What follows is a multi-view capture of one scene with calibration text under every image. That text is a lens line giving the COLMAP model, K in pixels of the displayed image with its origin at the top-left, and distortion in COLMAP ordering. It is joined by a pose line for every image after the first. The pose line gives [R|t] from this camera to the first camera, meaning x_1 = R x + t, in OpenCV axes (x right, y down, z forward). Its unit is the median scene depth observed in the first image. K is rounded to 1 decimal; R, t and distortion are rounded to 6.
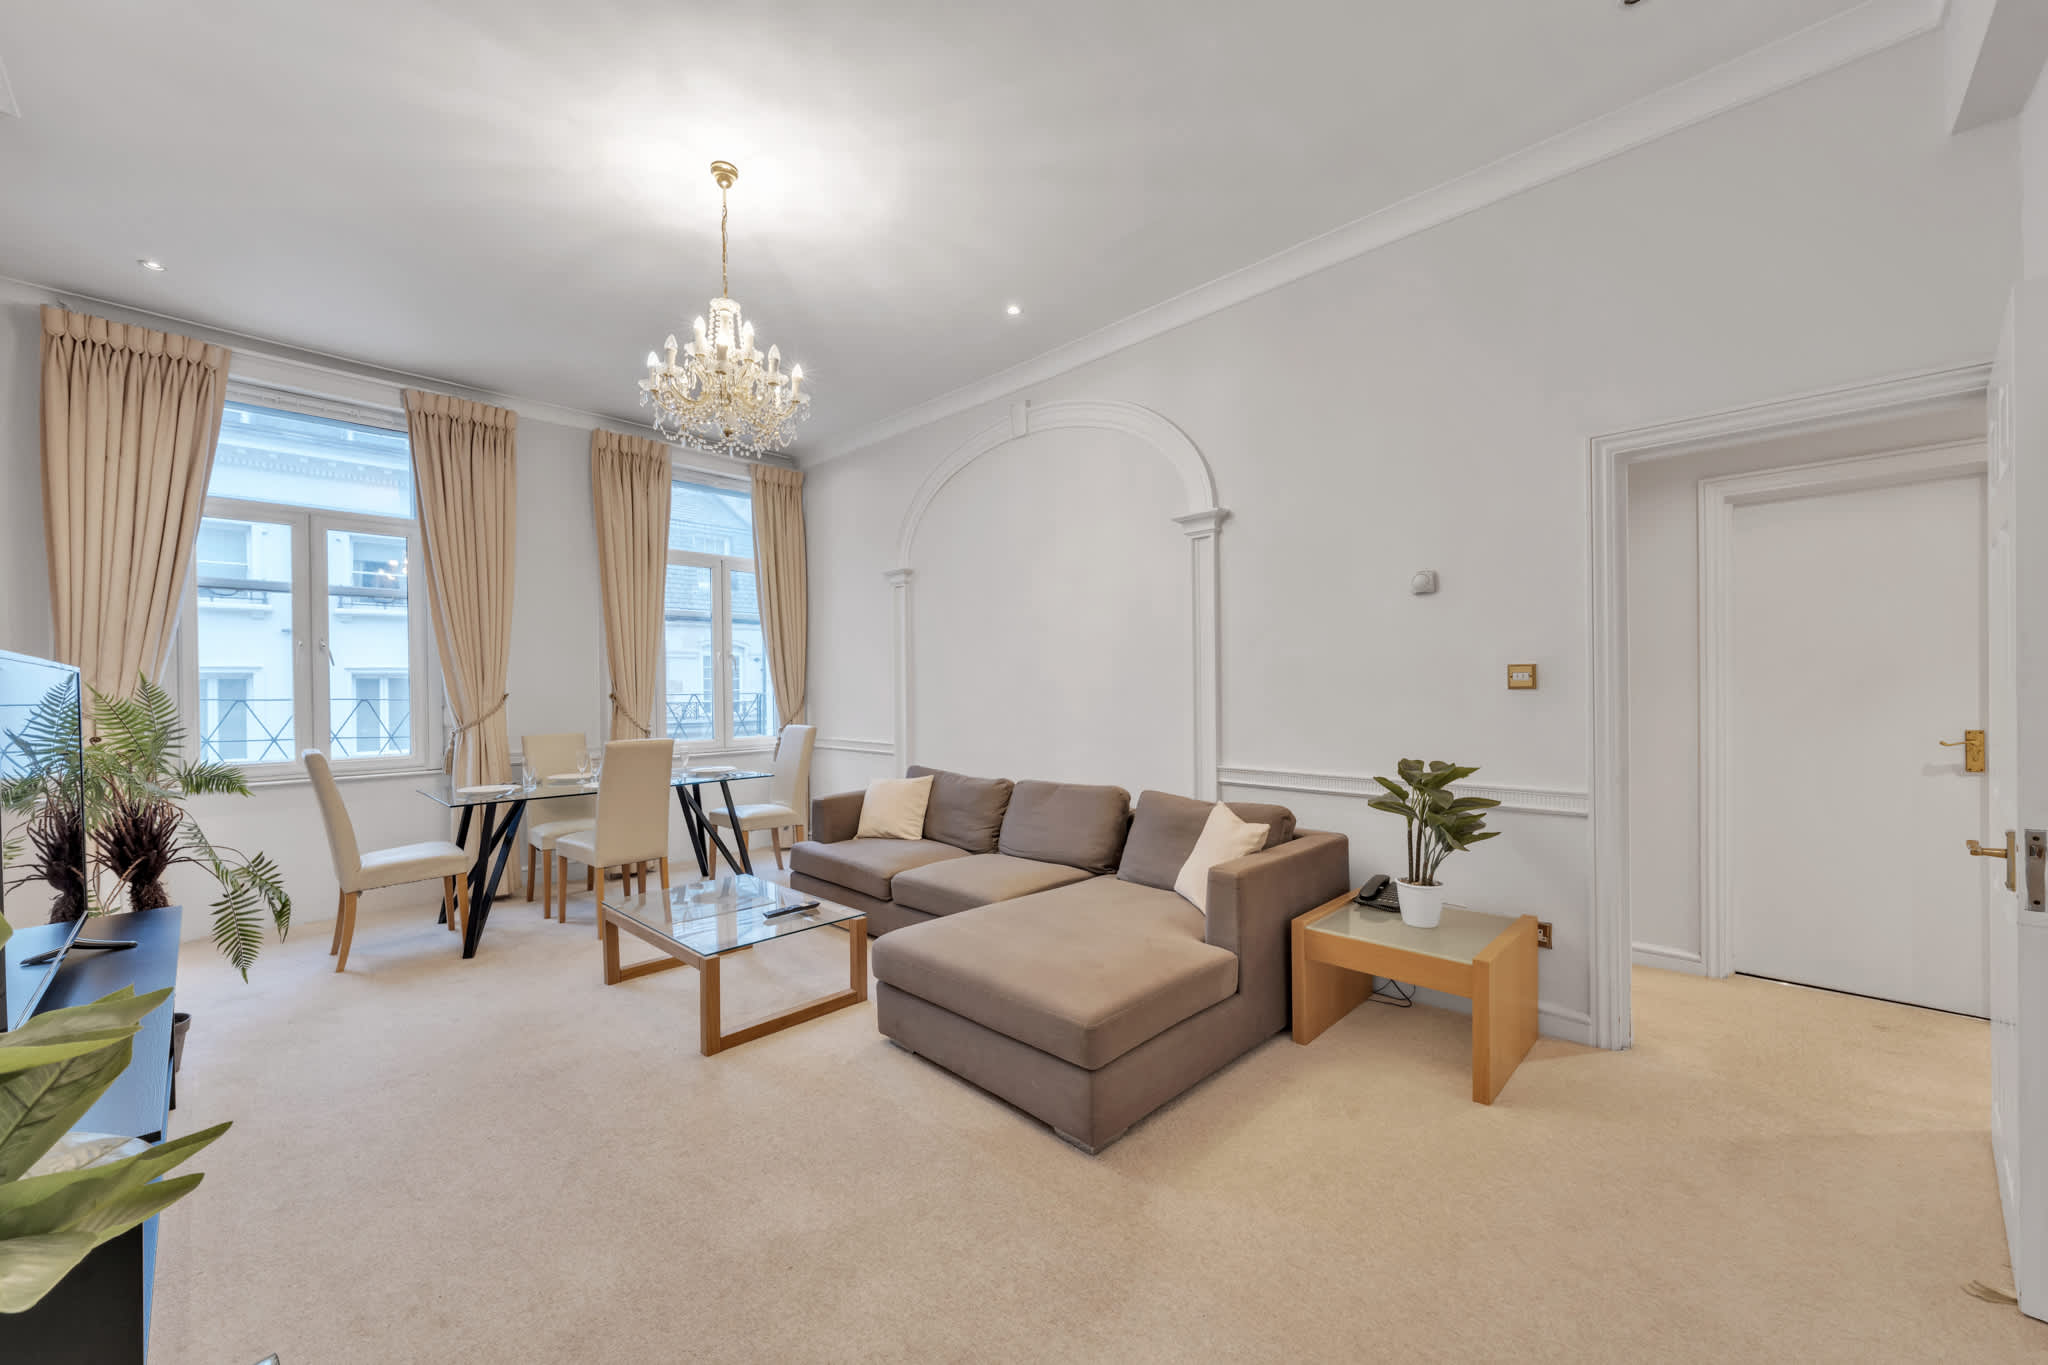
lens RADIAL K [[786.3, 0, 1026.3], [0, 786.3, 687.7], [0, 0, 1]] dist [0.000186, 0.000030]
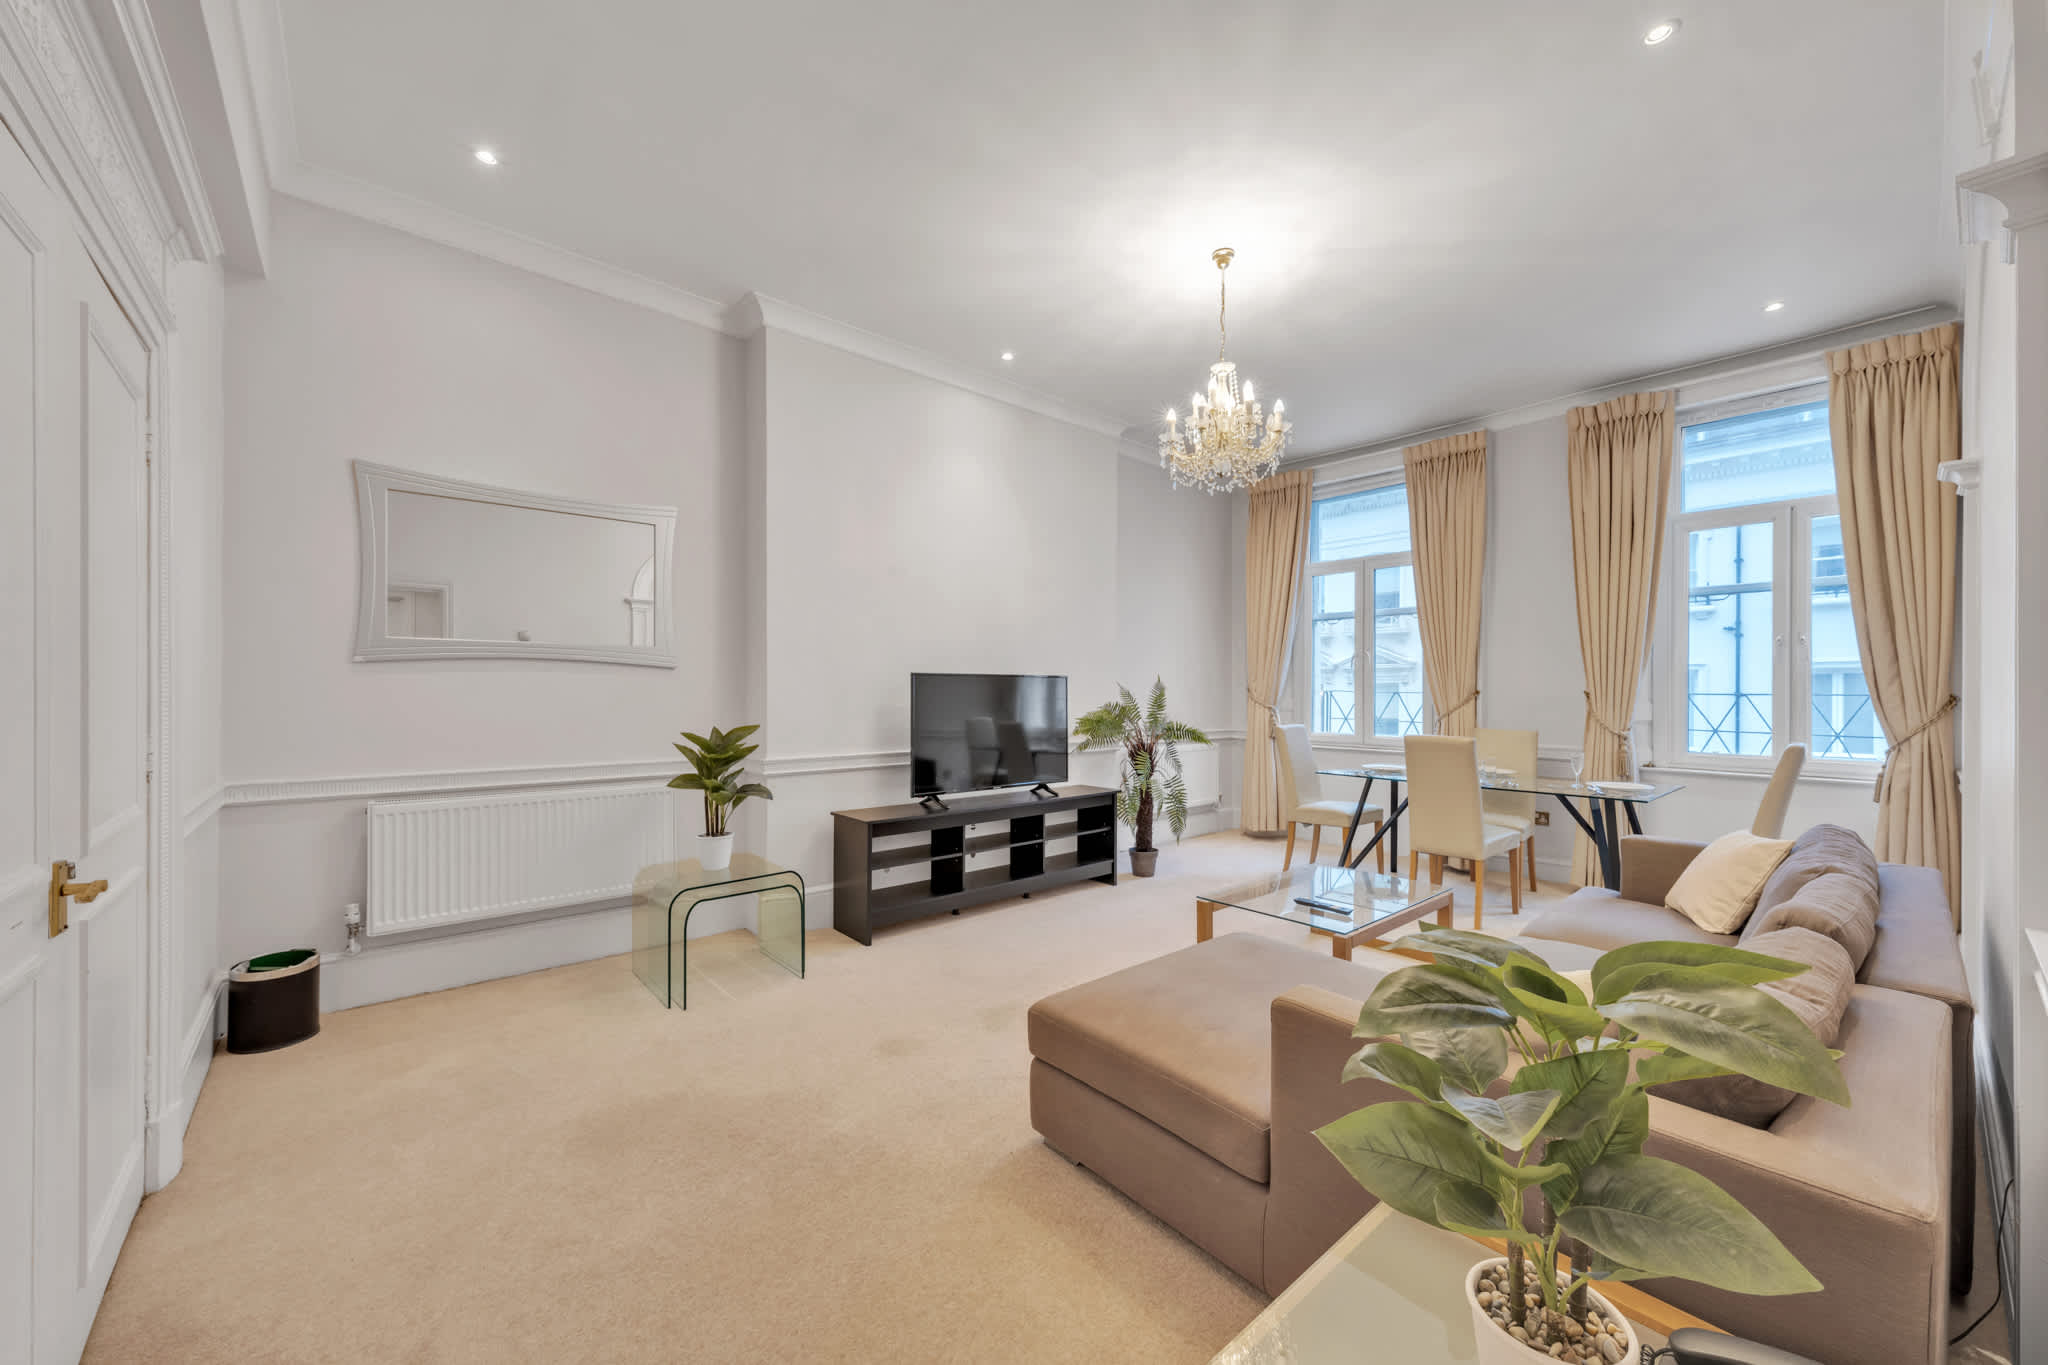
lens RADIAL K [[768.8, 0, 1018.3], [0, 768.8, 695.8], [0, 0, 1]] dist [-0.000519, -0.000047]
pose [[-0.089902, 0.016830, -0.995808, 0.617874], [0.000012, 0.999857, 0.016897, -0.001571], [0.995951, 0.001508, -0.089889, 0.590537]]
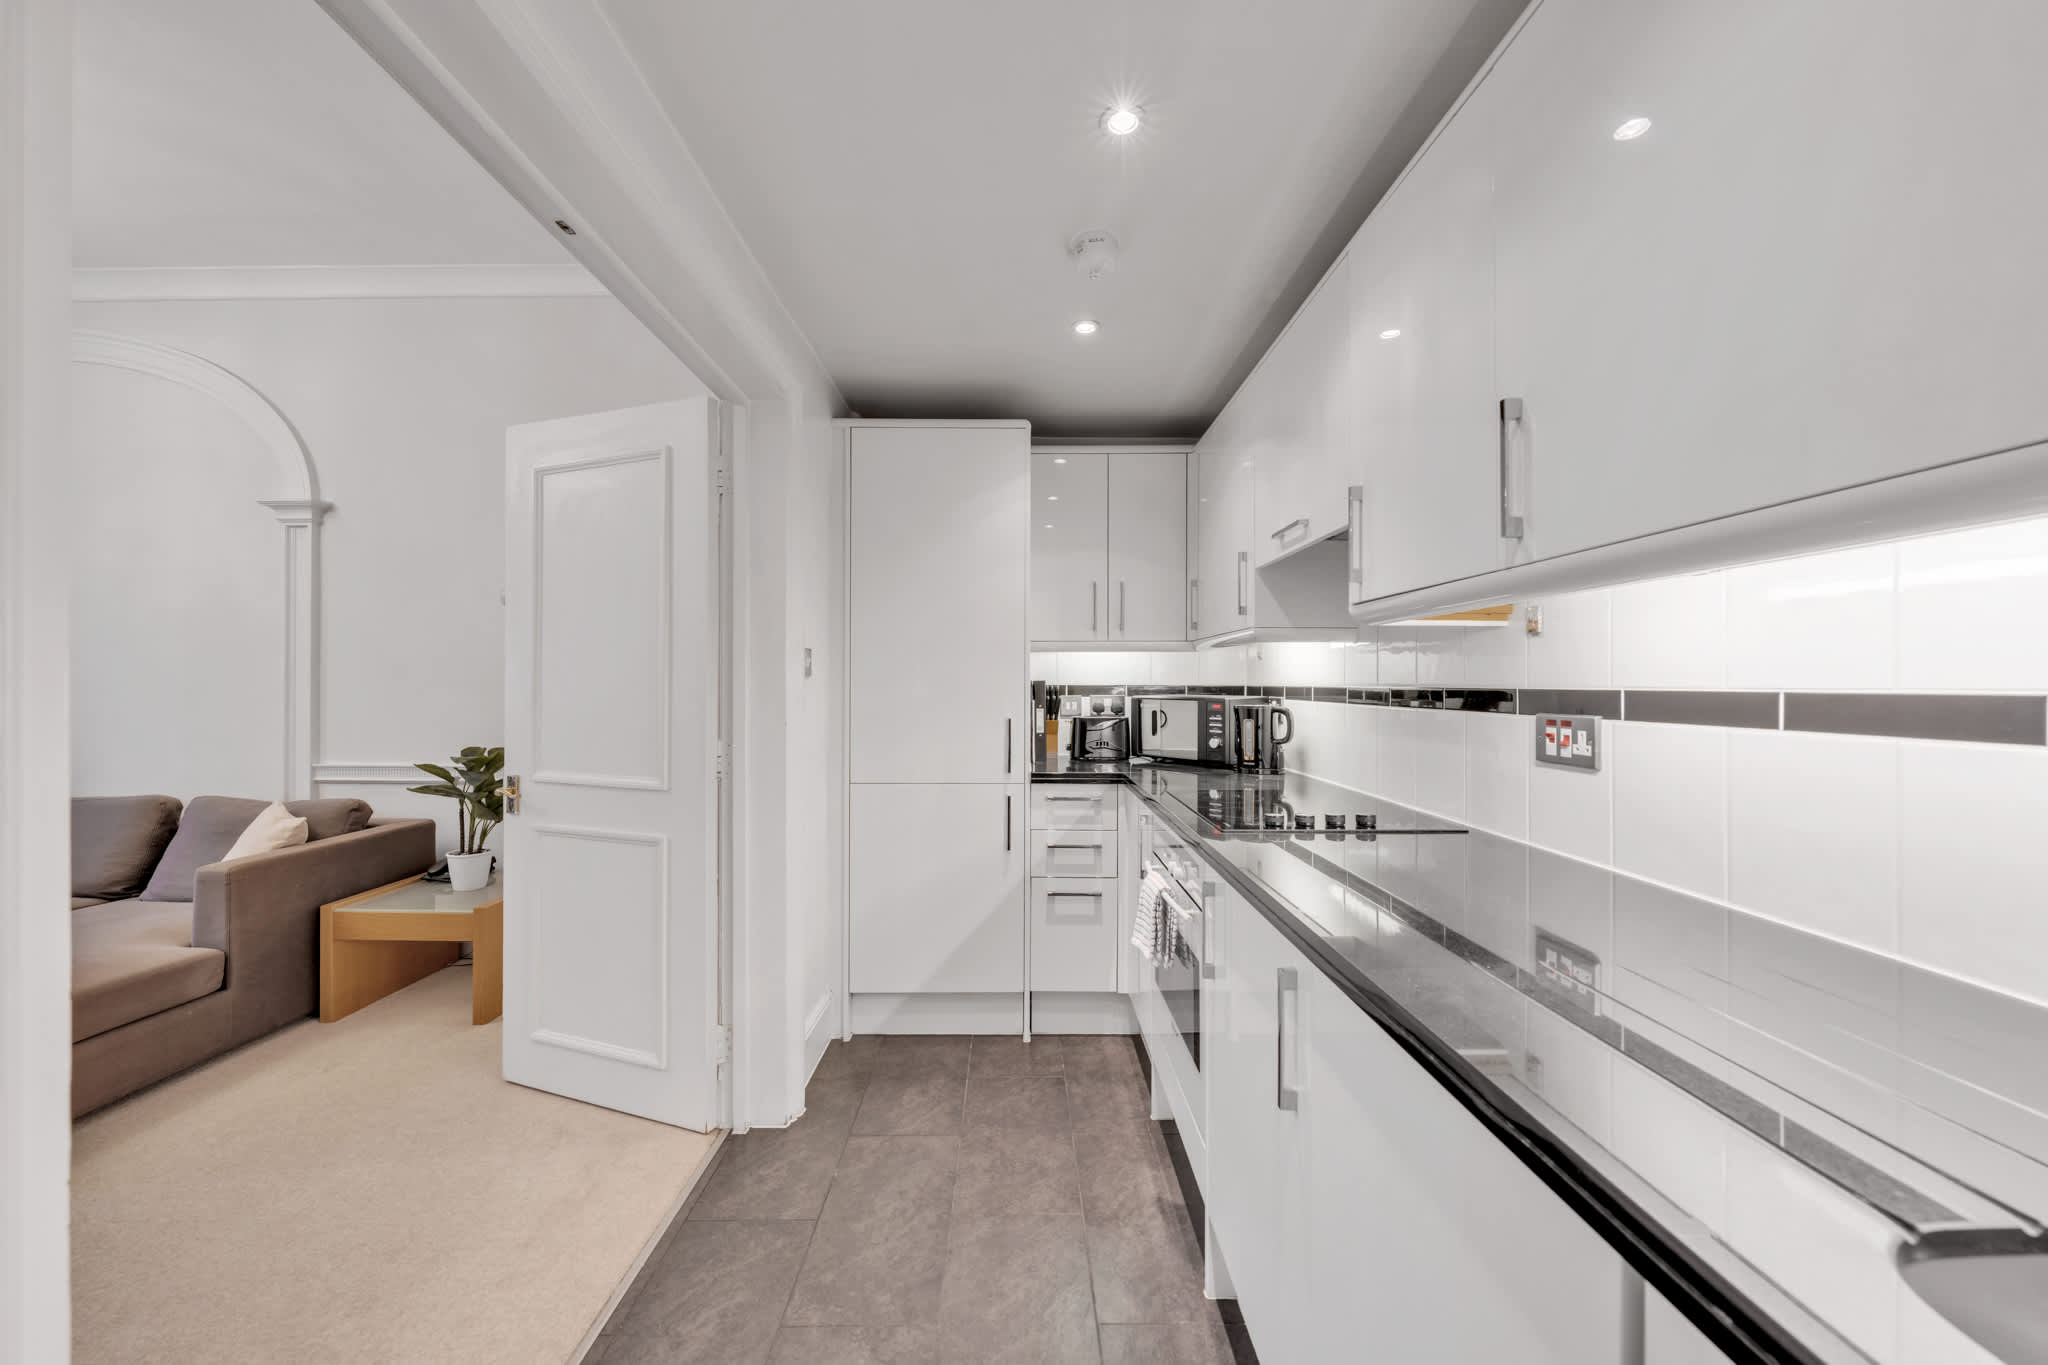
lens RADIAL K [[745.4, 0, 1019.9], [0, 745.4, 684.6], [0, 0, 1]] dist [-0.006516, -0.000096]
pose [[0.712869, 0.017266, 0.701084, 0.223982], [-0.014921, 0.999844, -0.009451, -0.003032], [-0.701138, -0.003723, 0.713016, -0.260303]]
